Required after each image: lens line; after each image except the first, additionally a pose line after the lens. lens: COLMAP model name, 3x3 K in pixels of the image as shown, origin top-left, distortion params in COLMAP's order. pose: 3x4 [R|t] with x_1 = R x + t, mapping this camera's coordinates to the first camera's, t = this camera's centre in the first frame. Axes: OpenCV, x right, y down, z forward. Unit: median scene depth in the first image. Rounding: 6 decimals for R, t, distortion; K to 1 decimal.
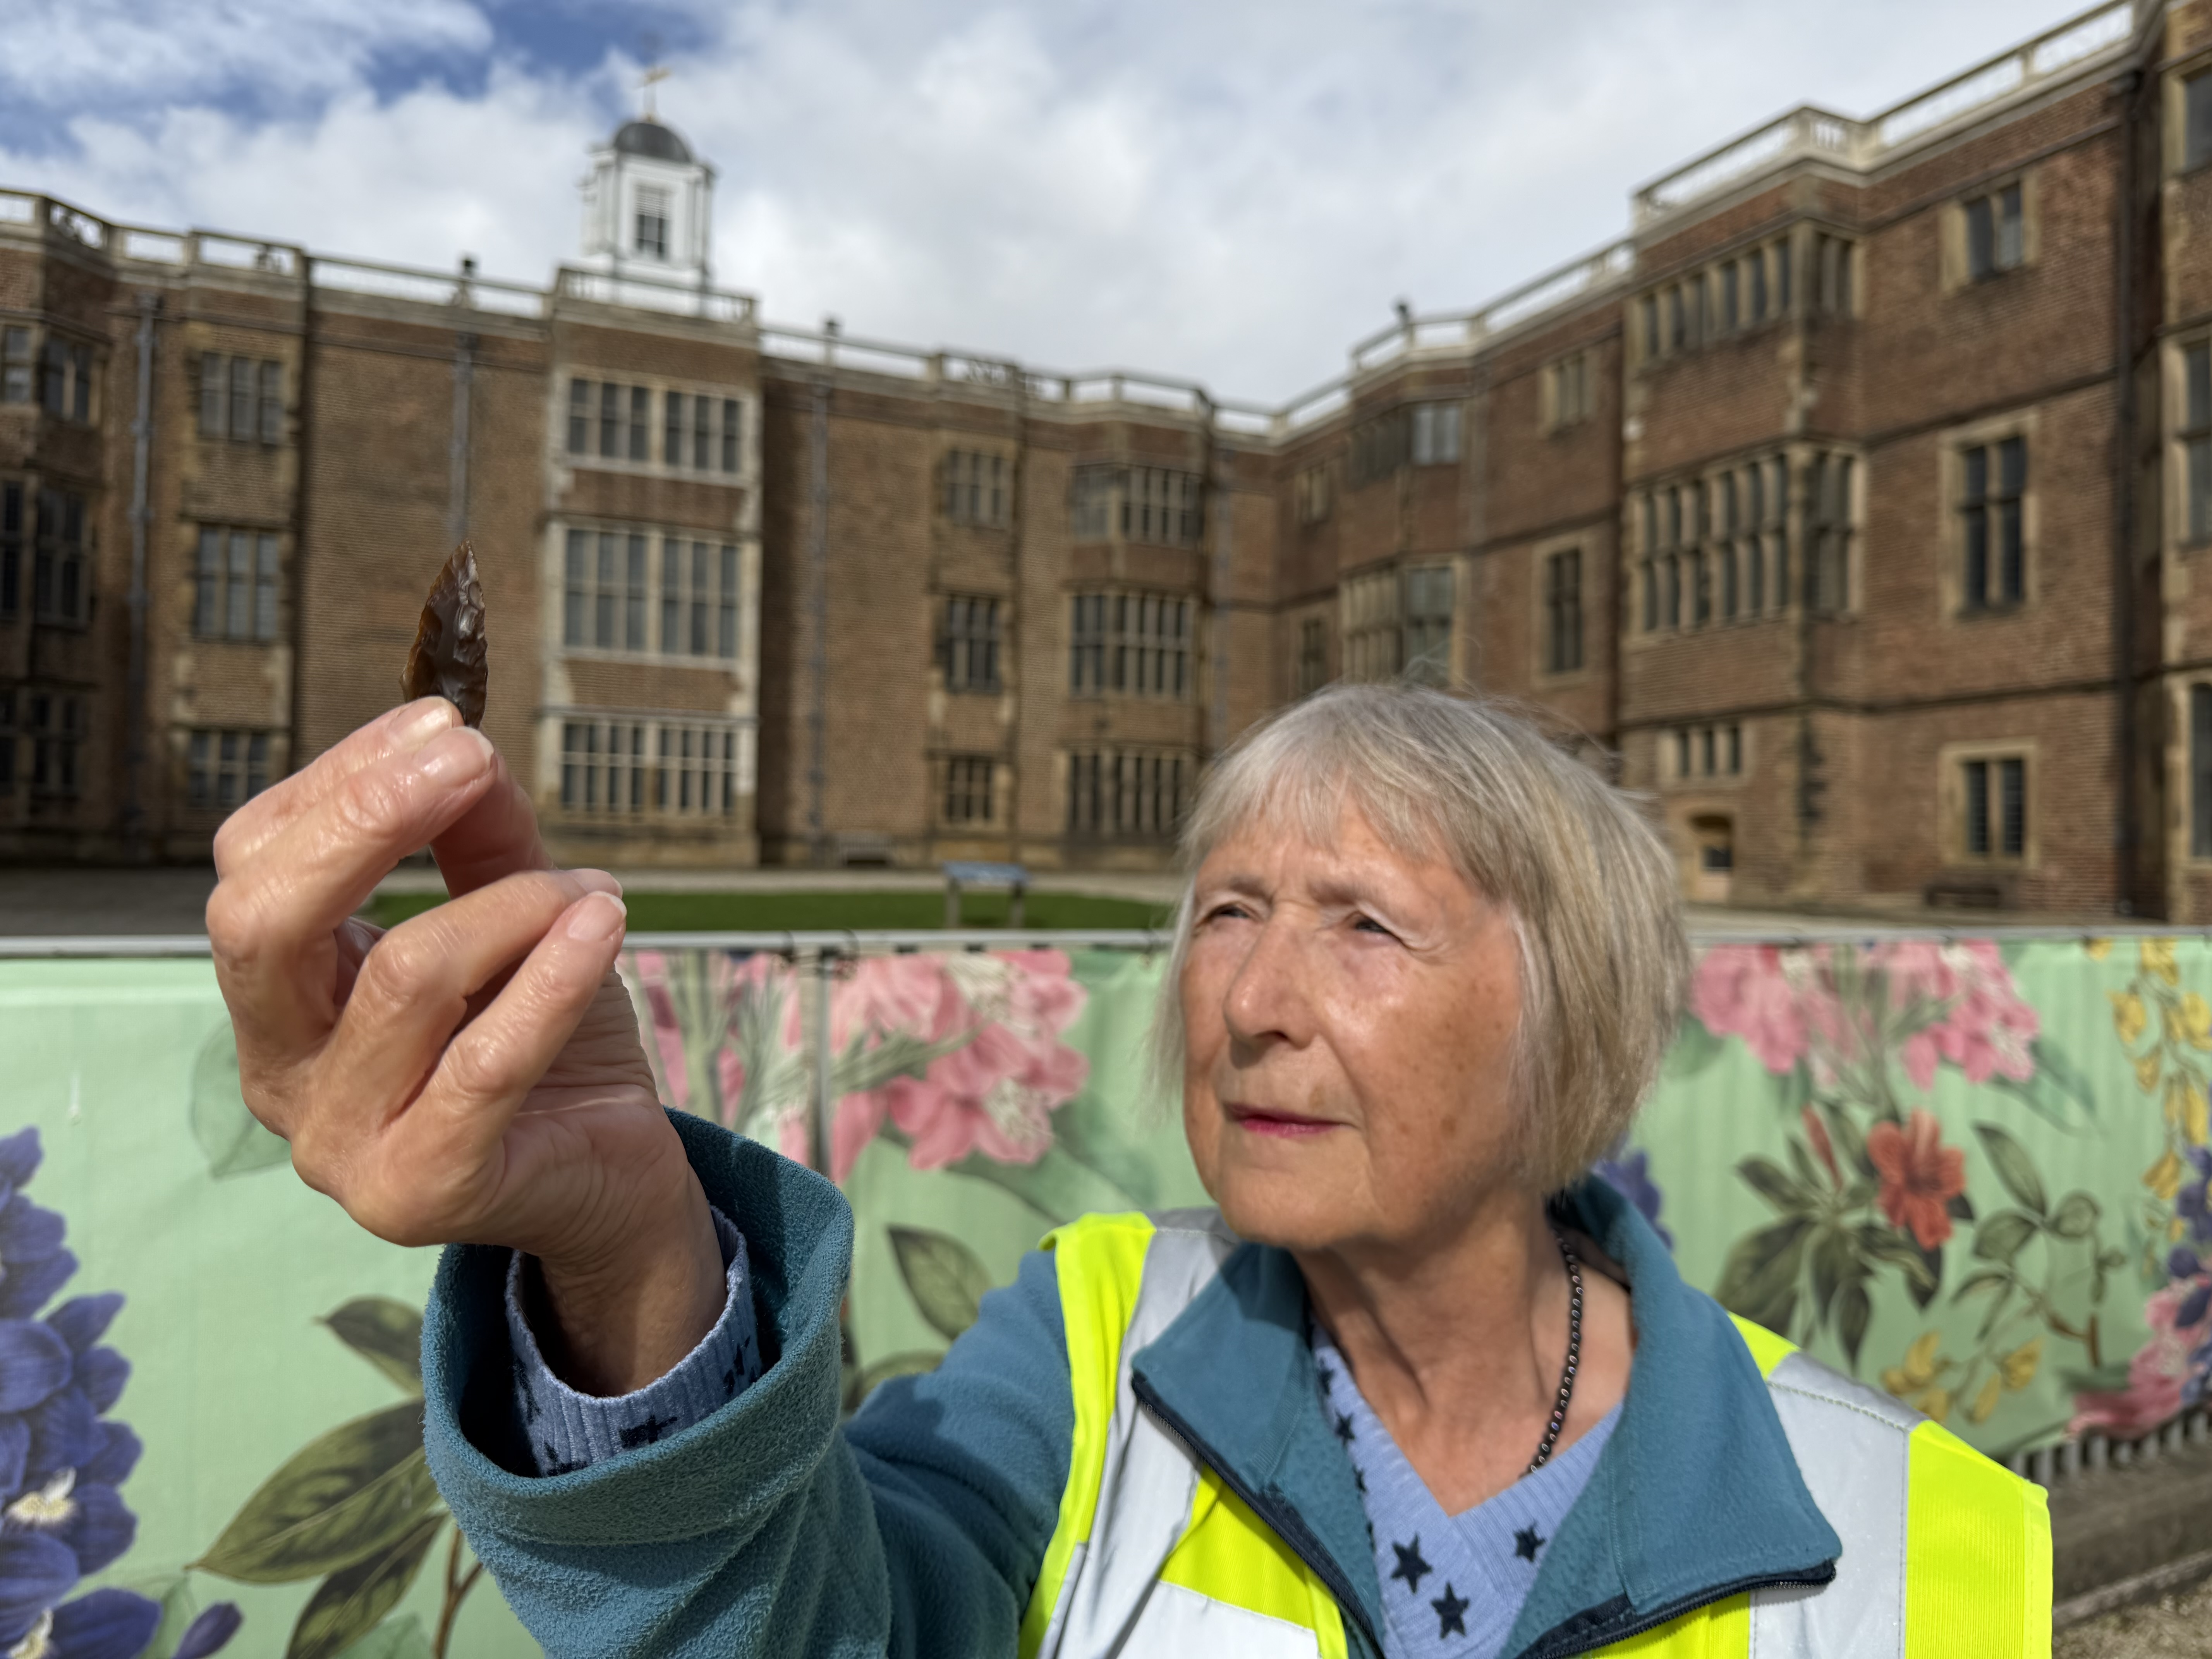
lens RADIAL K [[1600.7, 0, 1119.1], [0, 1600.7, 853.3], [0, 0, 1]] dist [0.025787, -0.042416]
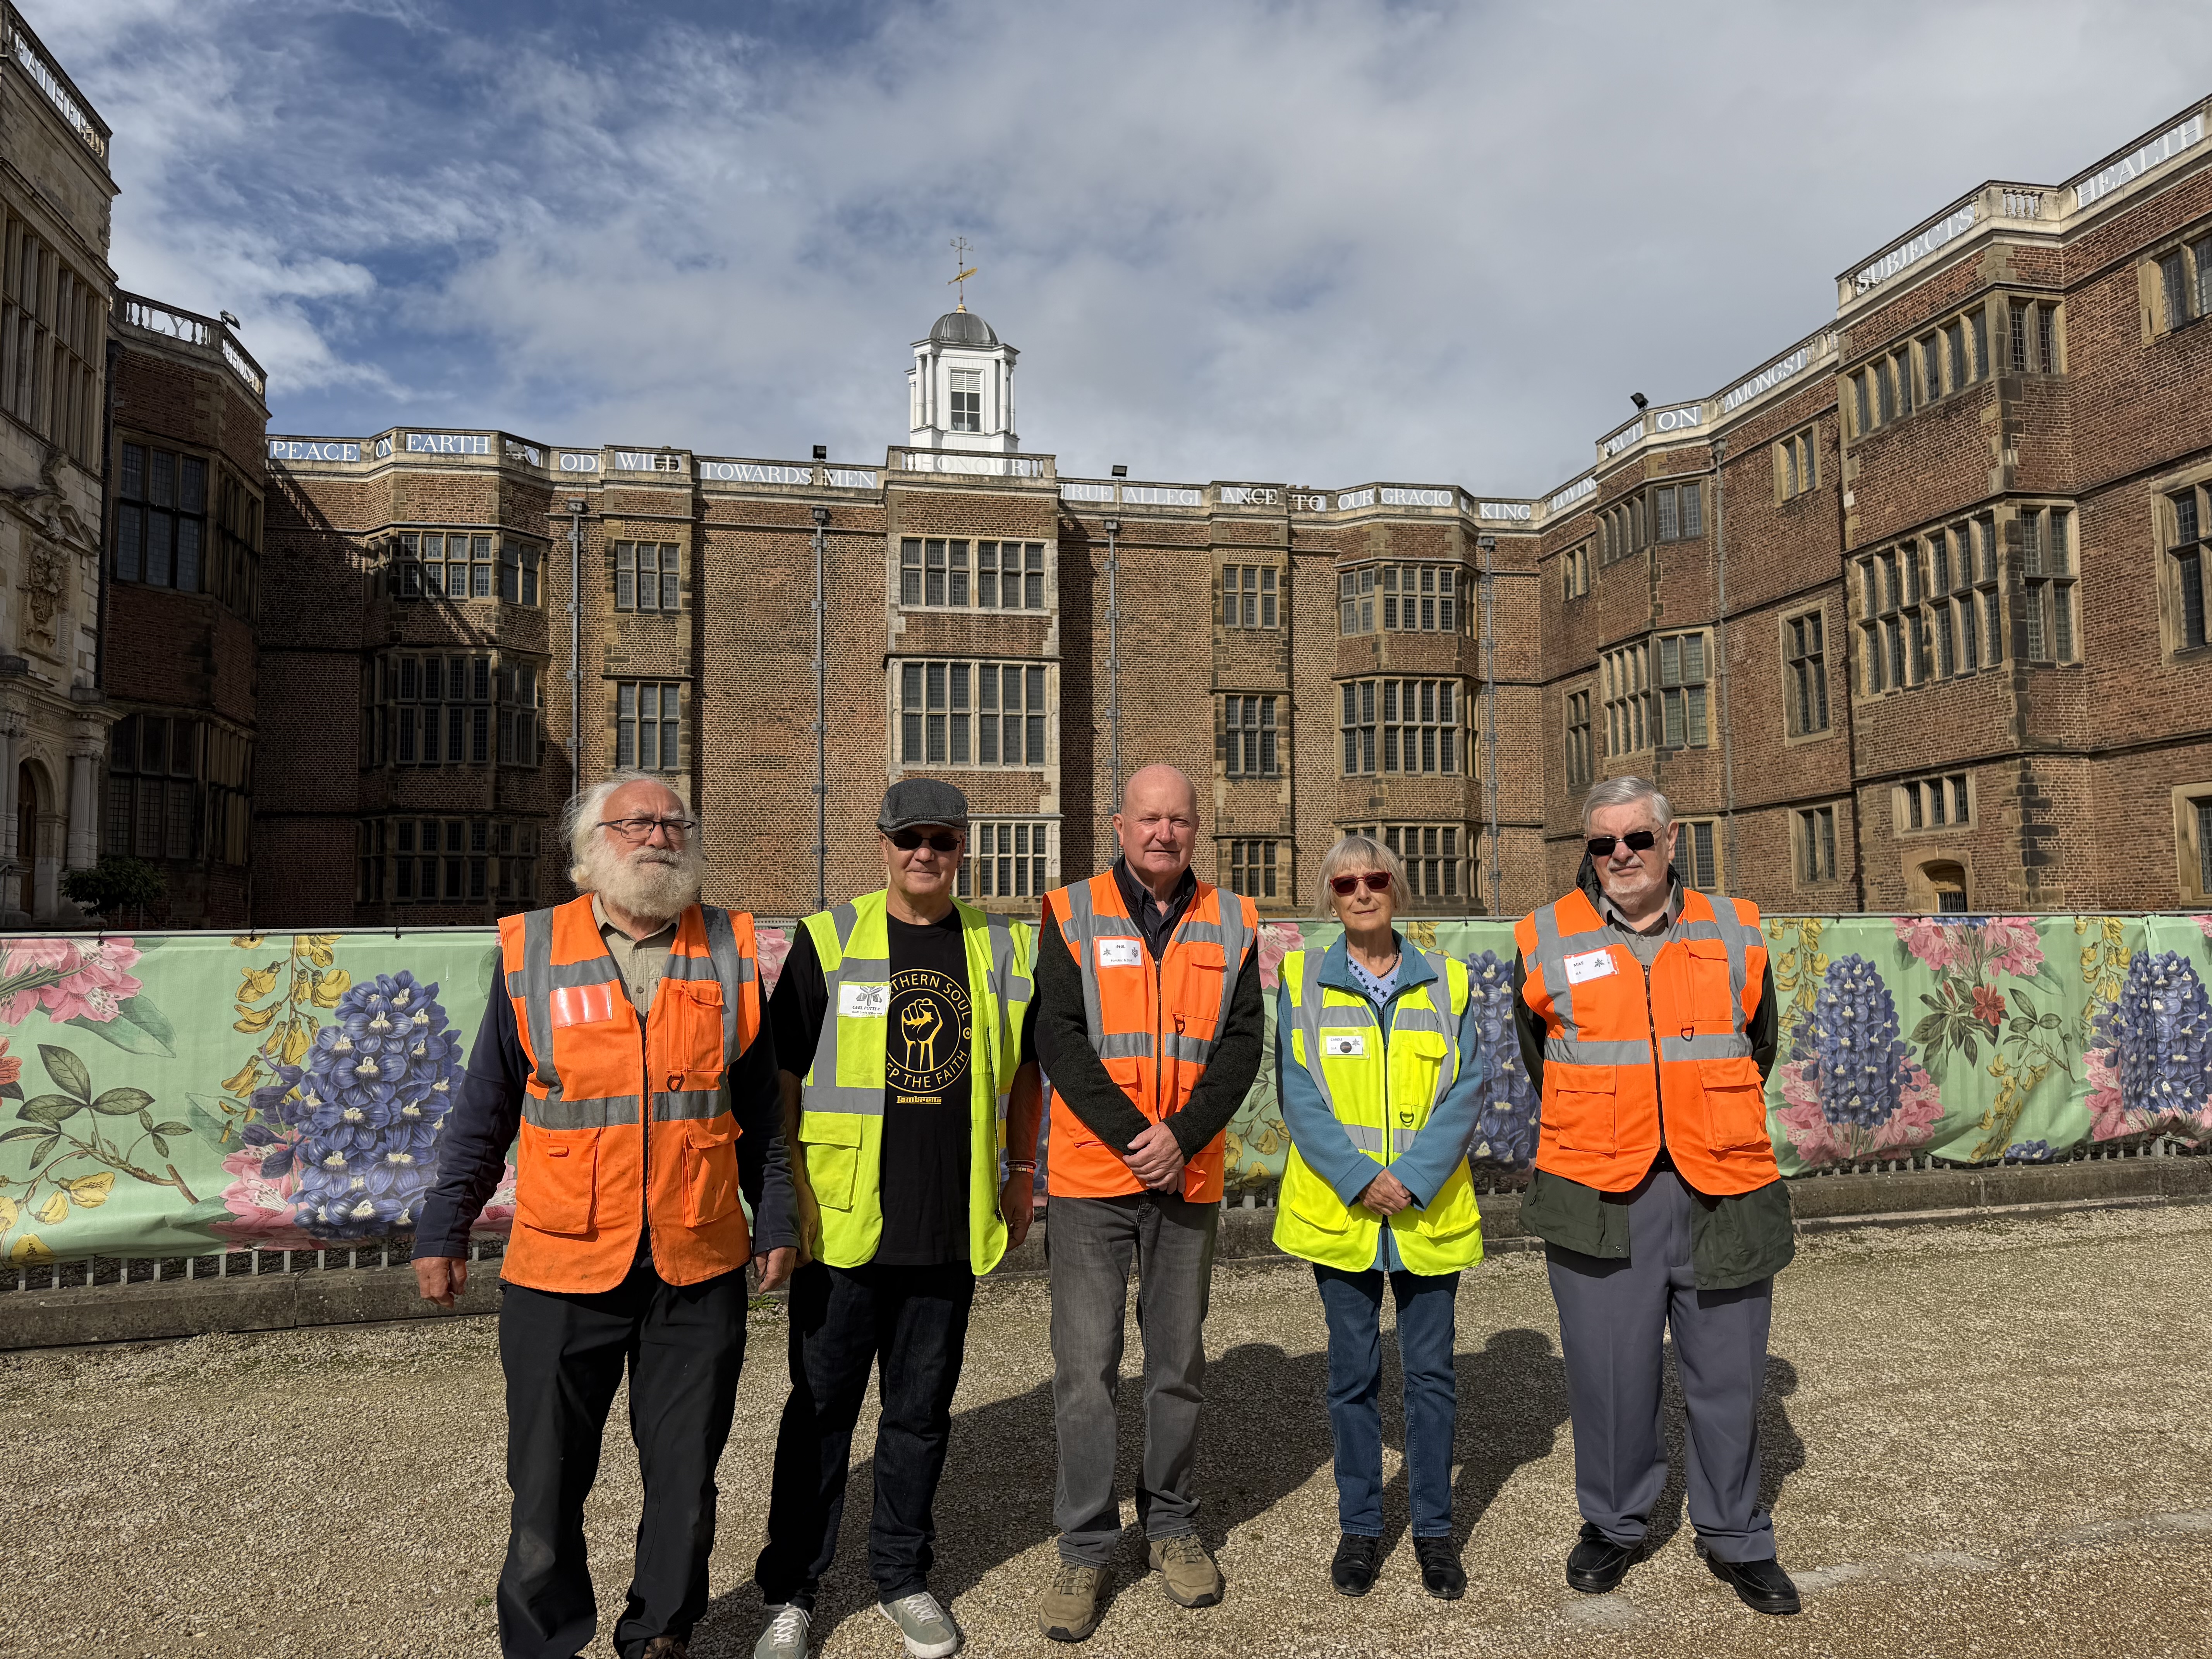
lens RADIAL K [[1600.7, 0, 1114.2], [0, 1600.7, 820.4], [0, 0, 1]] dist [0.025787, -0.042416]
pose [[0.973053, -0.048209, -0.225484, 0.075179], [0.032693, 0.996865, -0.072048, 0.004745], [0.228251, 0.062735, 0.971579, -0.109054]]
